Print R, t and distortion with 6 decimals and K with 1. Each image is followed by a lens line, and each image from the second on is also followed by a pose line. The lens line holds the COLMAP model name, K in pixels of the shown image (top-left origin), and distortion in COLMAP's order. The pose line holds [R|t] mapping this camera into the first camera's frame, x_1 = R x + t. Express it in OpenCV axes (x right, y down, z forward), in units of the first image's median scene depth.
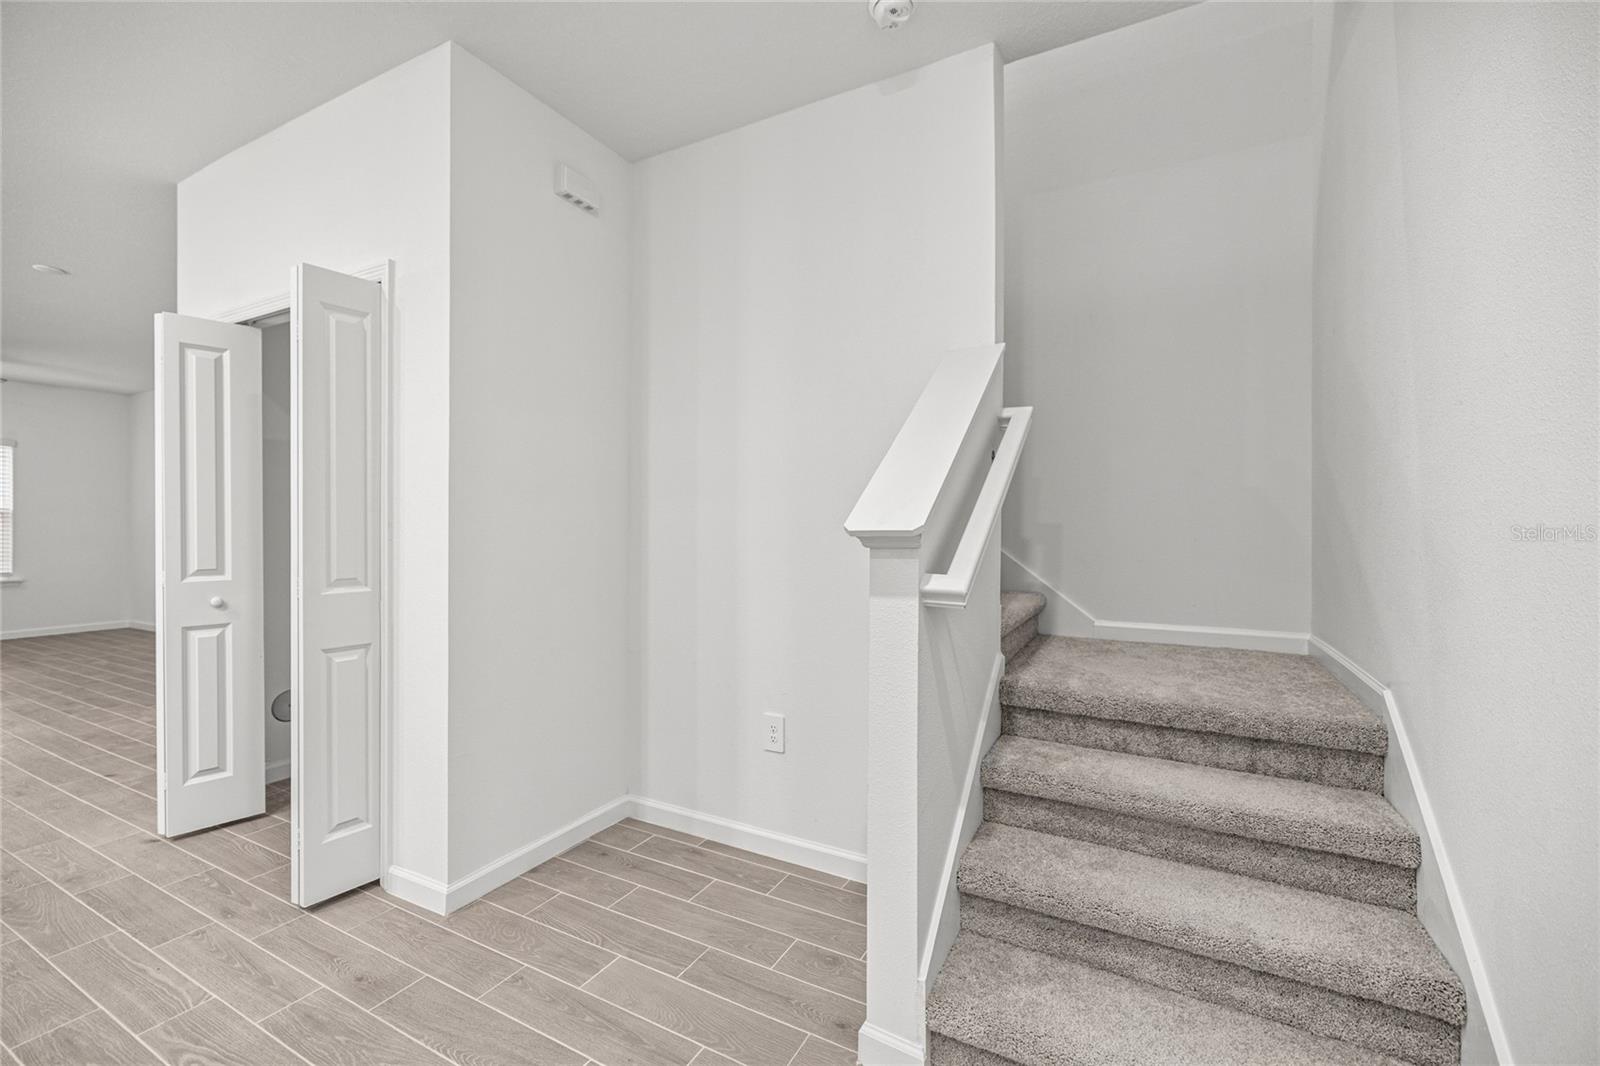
lens RADIAL K [[682.2, 0, 794.8], [0, 682.2, 528.3], [0, 0, 1]] dist [0.001981, 0.000129]
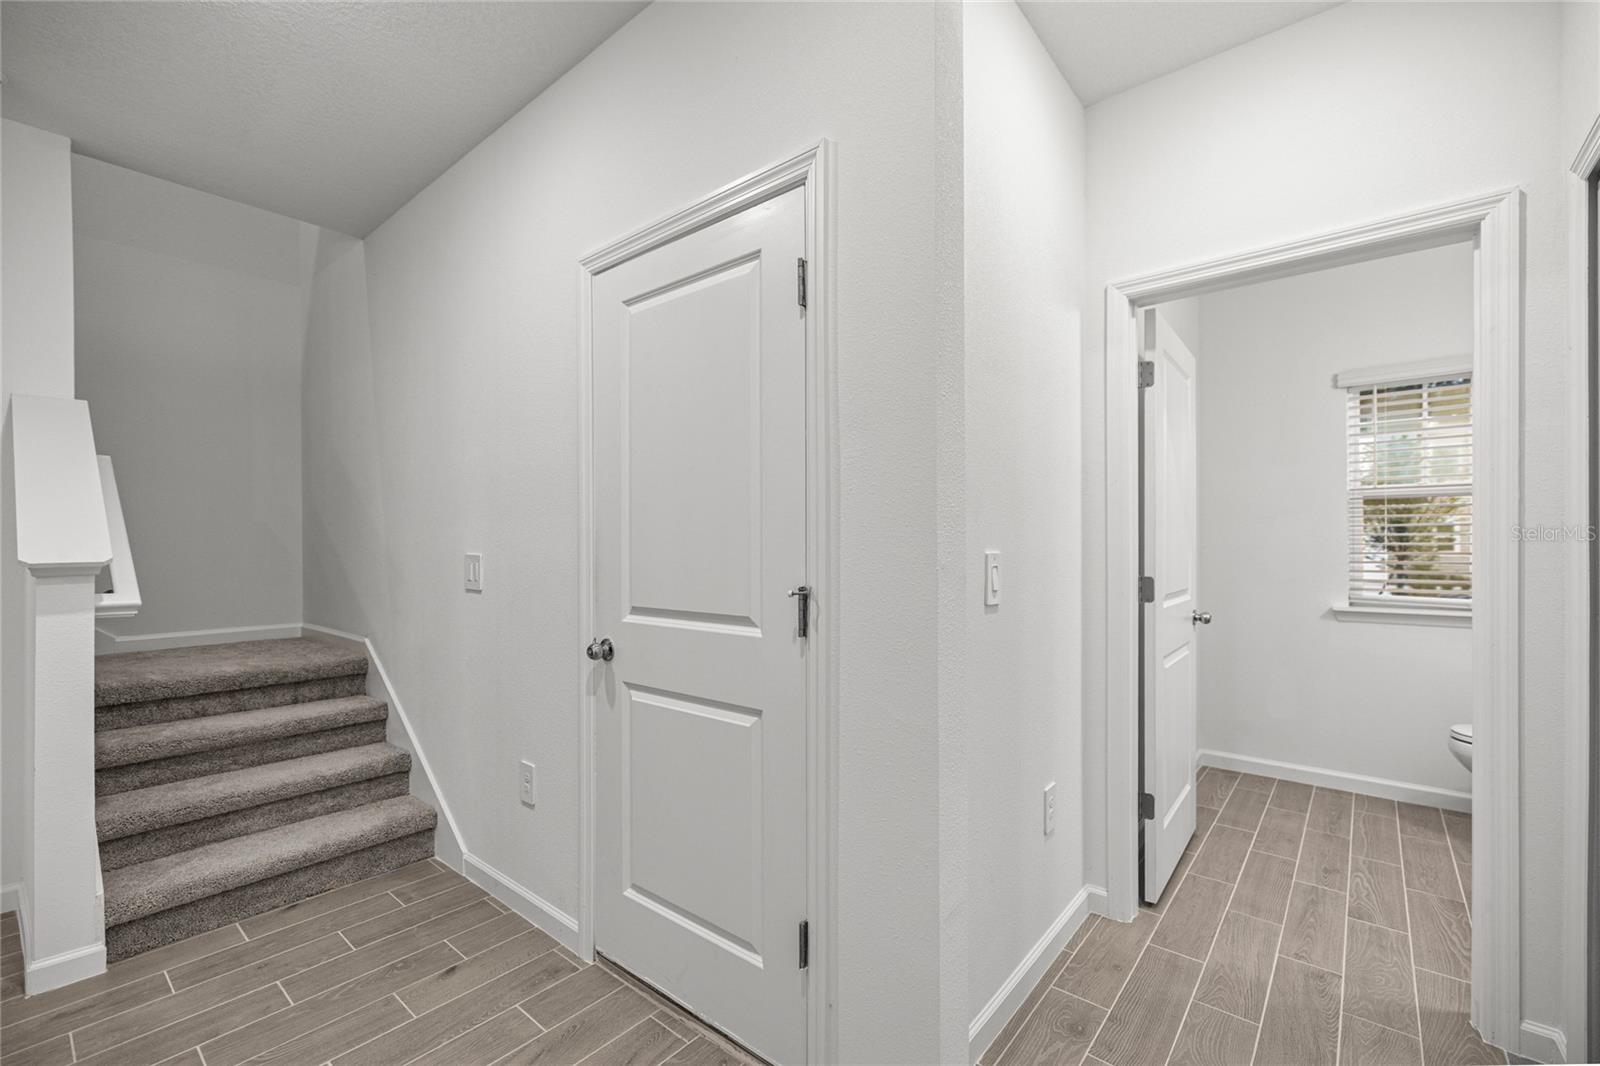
lens RADIAL K [[682.2, 0, 794.8], [0, 682.2, 528.3], [0, 0, 1]] dist [0.001981, 0.000129]
pose [[0.200587, 0.013905, 0.979577, -0.739140], [0.011113, 0.999803, -0.016467, -0.021574], [-0.979613, 0.014189, 0.200393, -0.532428]]
